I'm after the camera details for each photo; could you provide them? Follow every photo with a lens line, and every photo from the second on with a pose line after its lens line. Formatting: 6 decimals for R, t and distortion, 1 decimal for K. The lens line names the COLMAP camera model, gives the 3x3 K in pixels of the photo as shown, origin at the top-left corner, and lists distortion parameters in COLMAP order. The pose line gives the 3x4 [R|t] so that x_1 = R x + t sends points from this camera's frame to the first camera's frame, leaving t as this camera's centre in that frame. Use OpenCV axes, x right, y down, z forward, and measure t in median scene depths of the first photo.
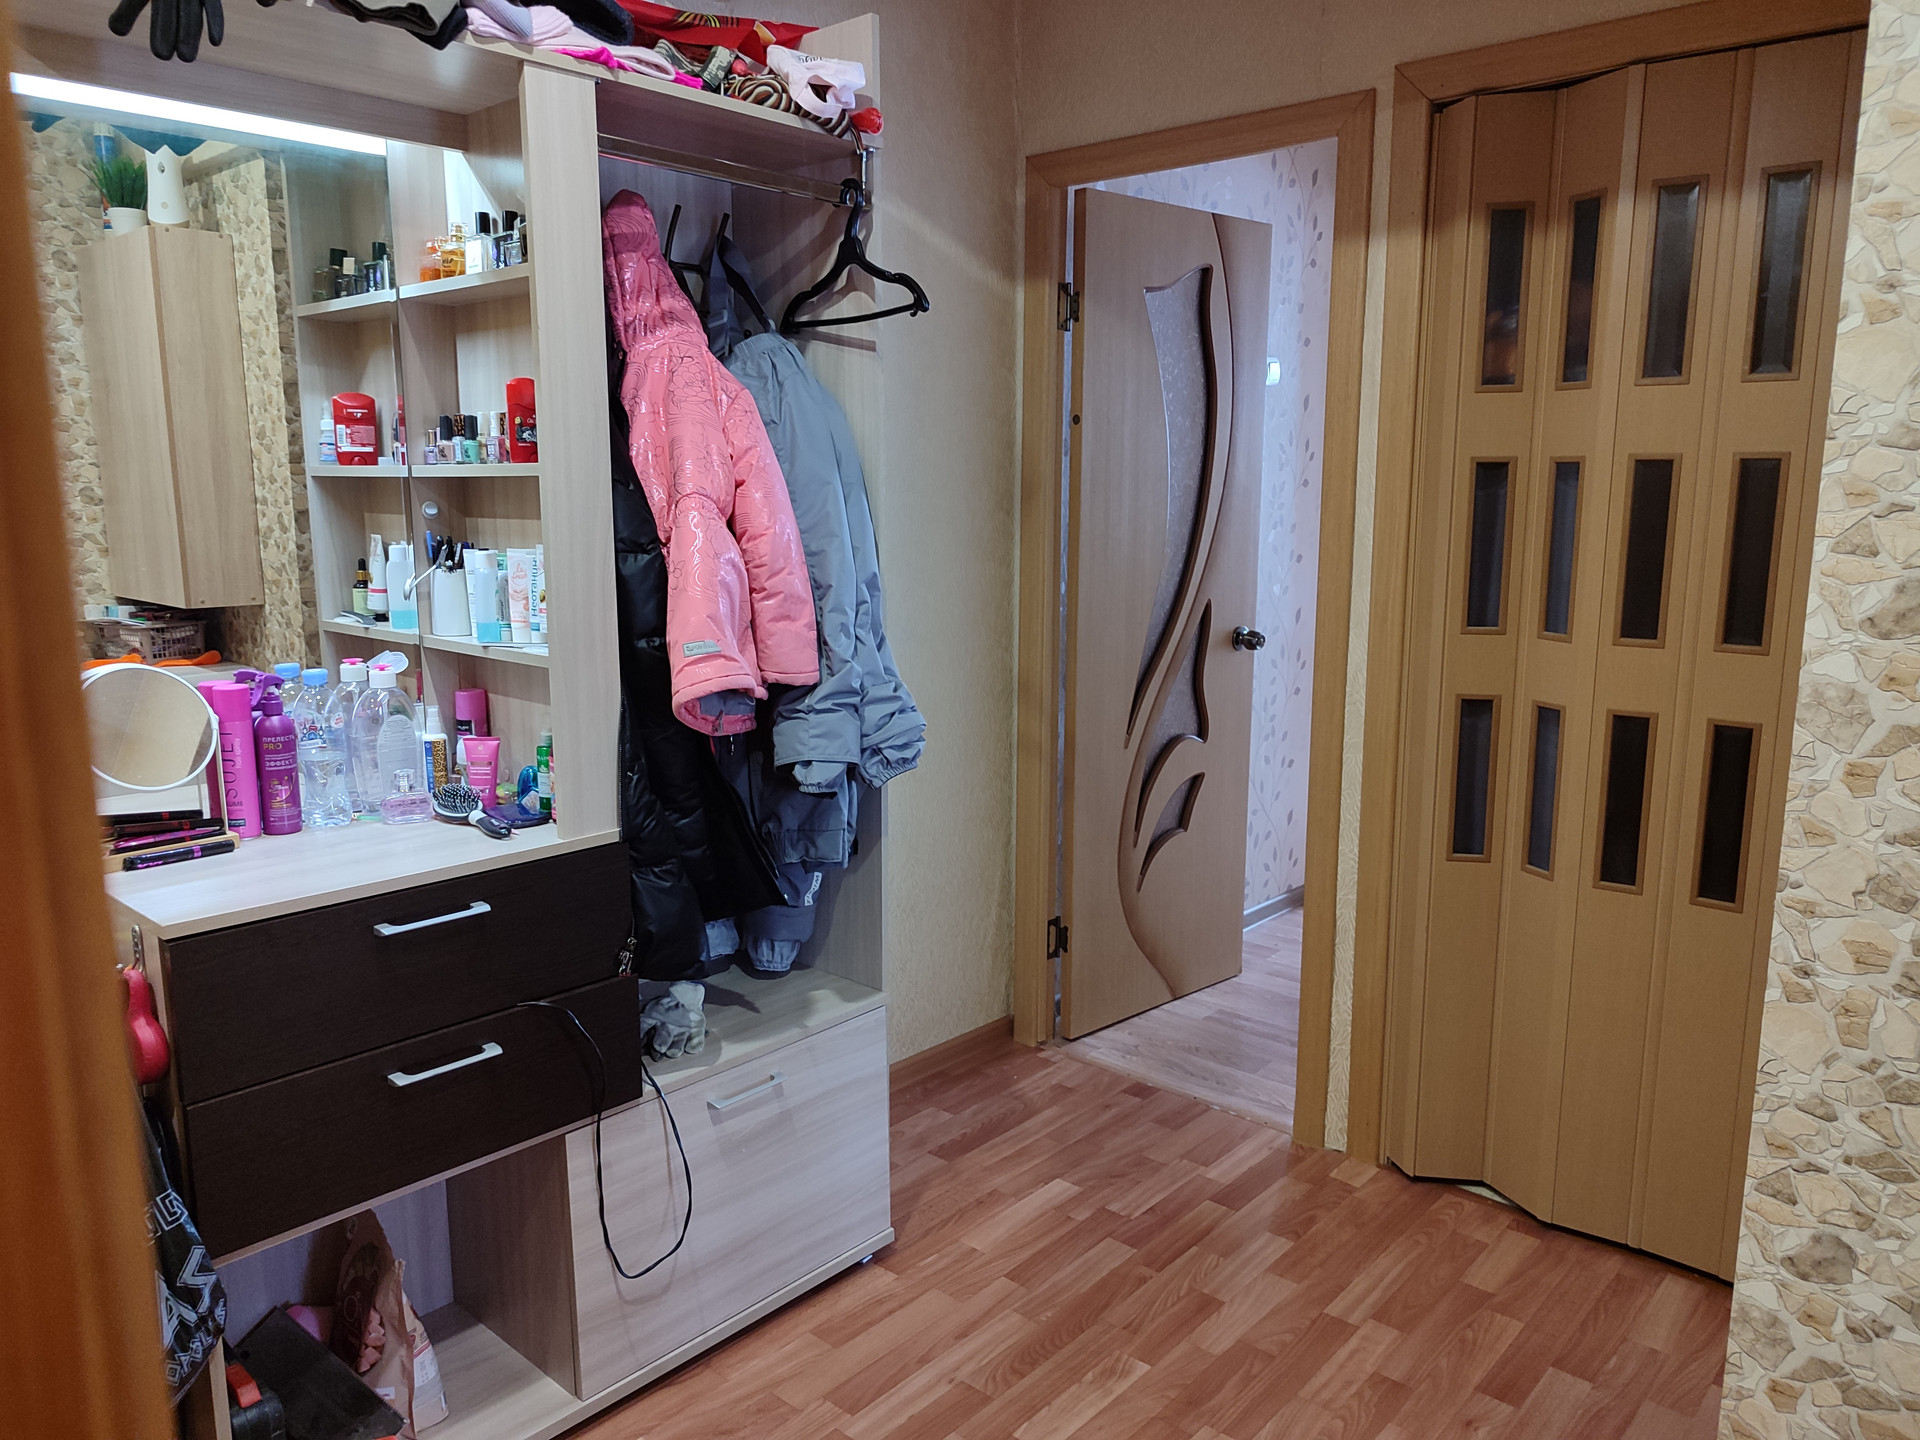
lens RADIAL K [[1378.7, 0, 945.0], [0, 1378.7, 722.6], [0, 0, 1]] dist [0.016887, -0.012215]
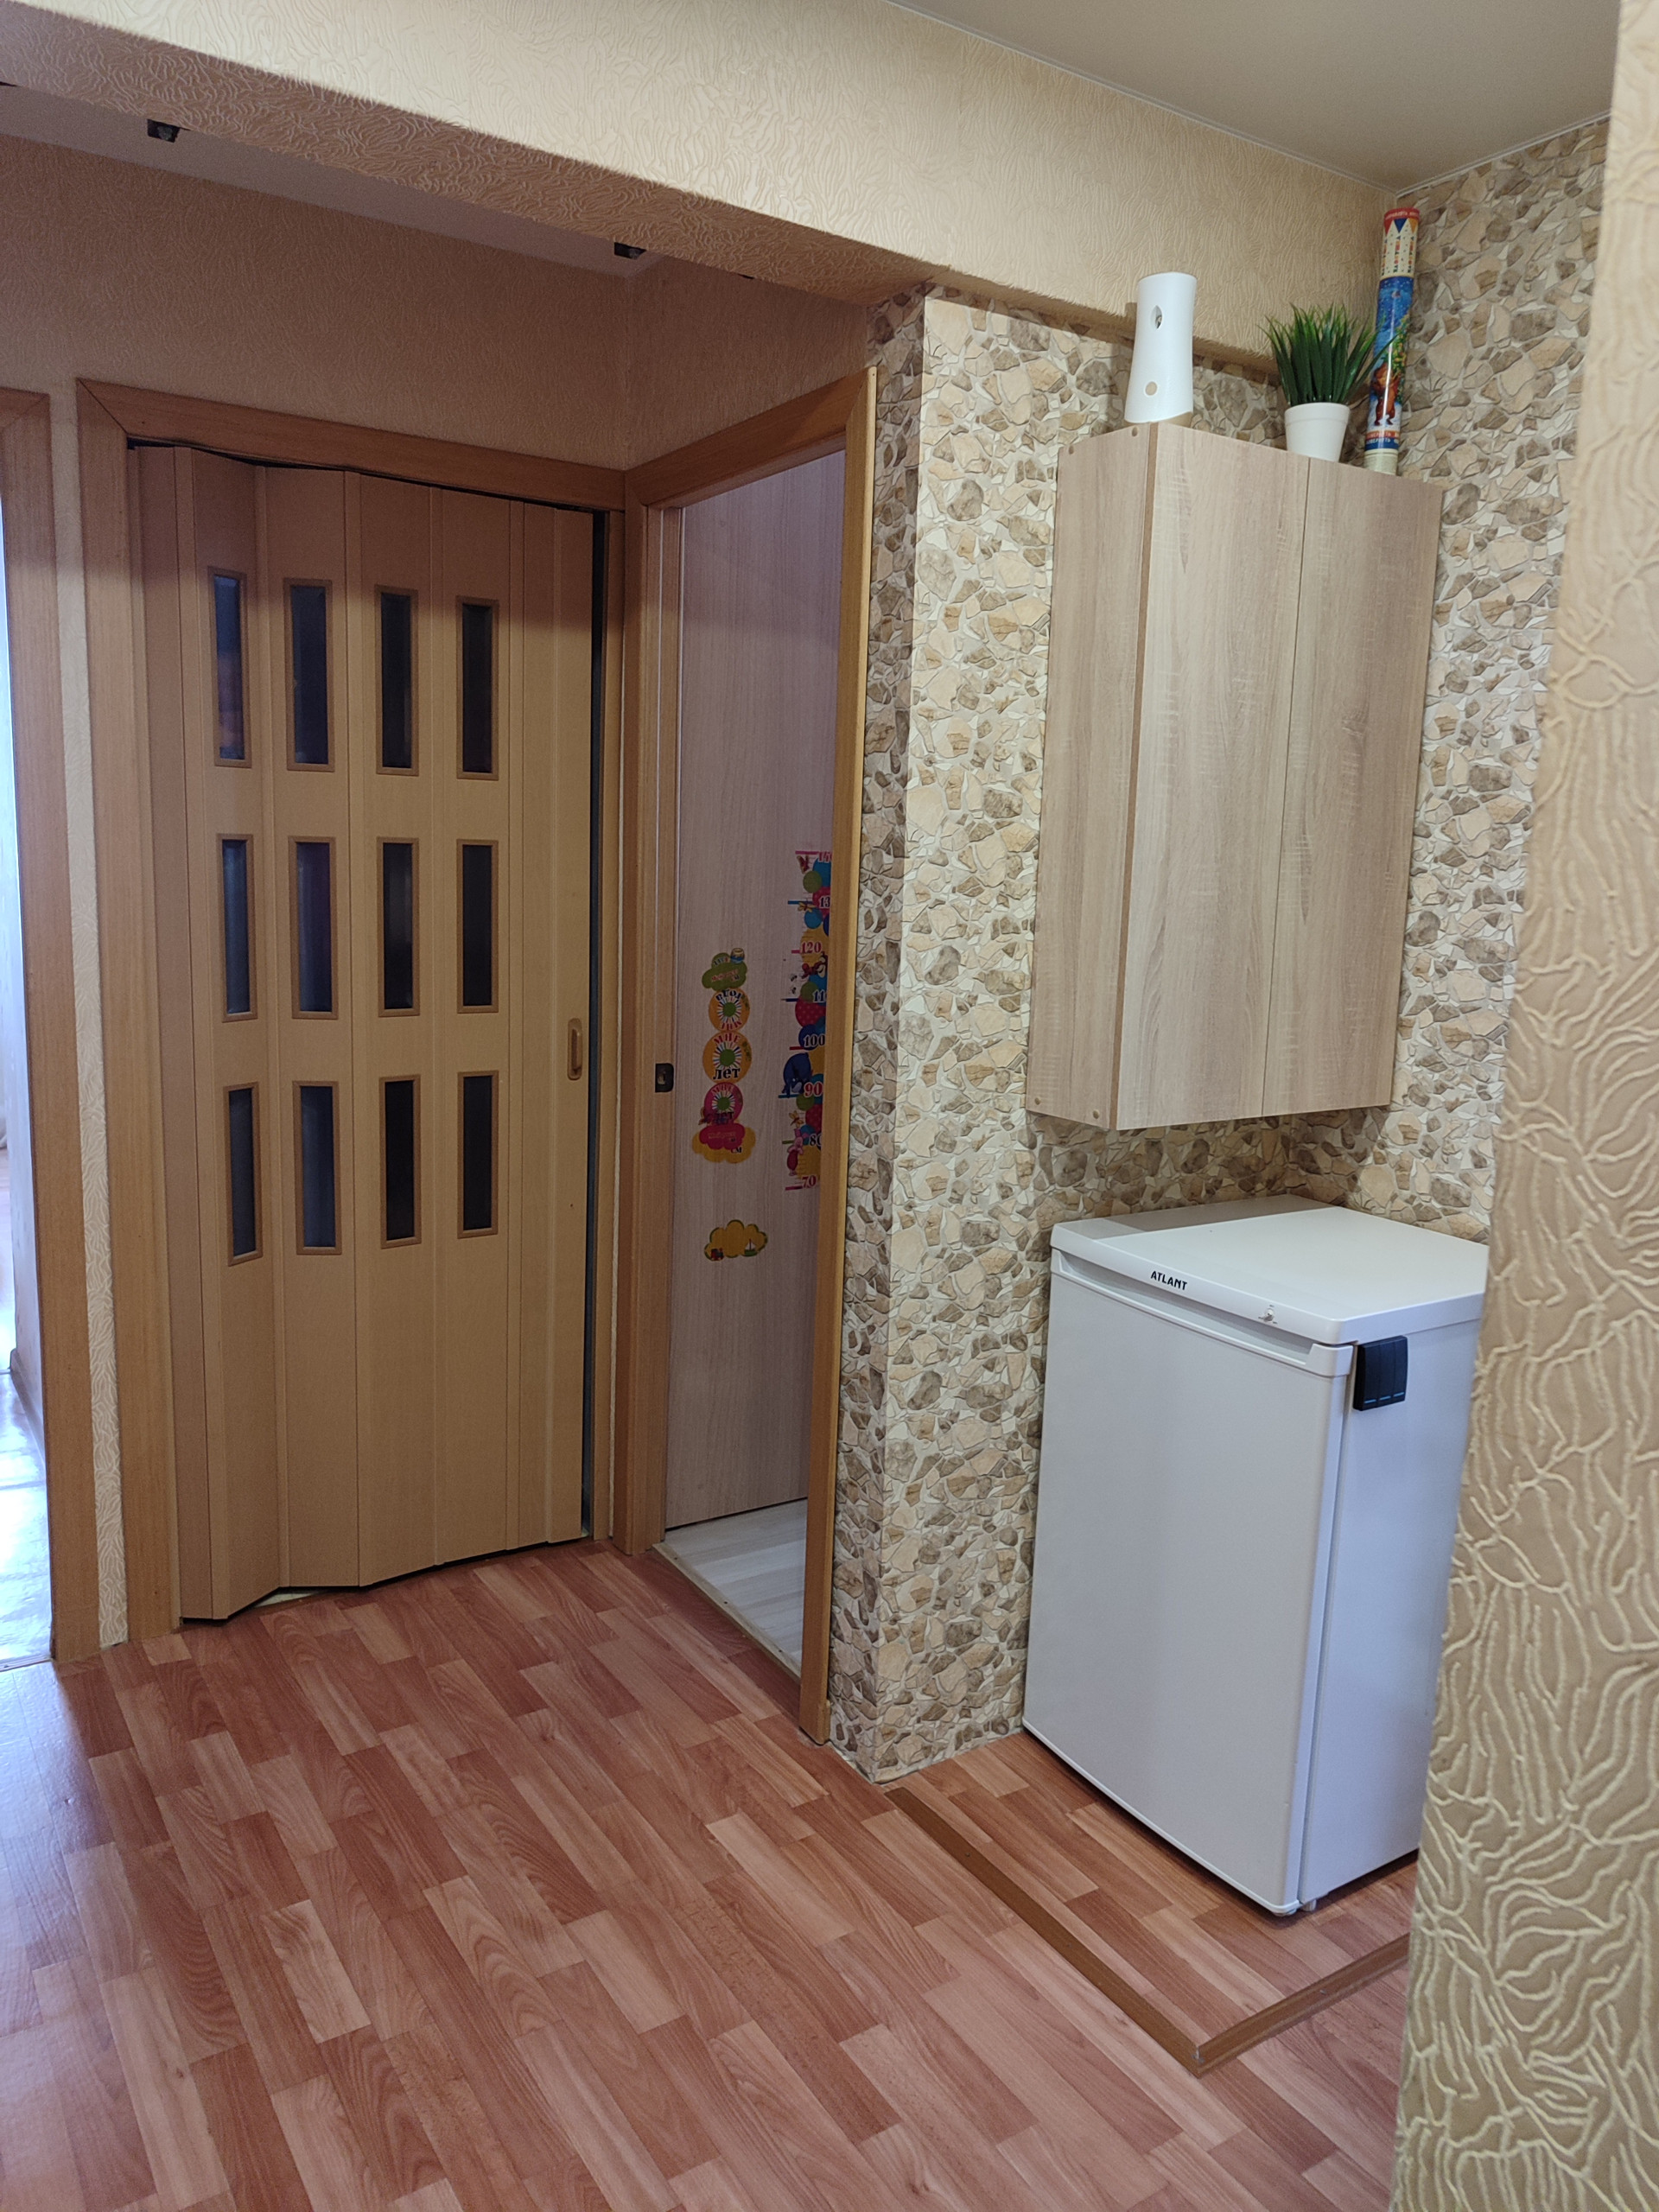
lens RADIAL K [[1588.4, 0, 832.7], [0, 1588.4, 1100.3], [0, 0, 1]] dist [0.016887, -0.012215]
pose [[0.258036, -0.143857, 0.955365, -0.585034], [0.139752, 0.984010, 0.110424, -0.077917], [-0.955974, 0.105021, 0.274015, 0.334892]]
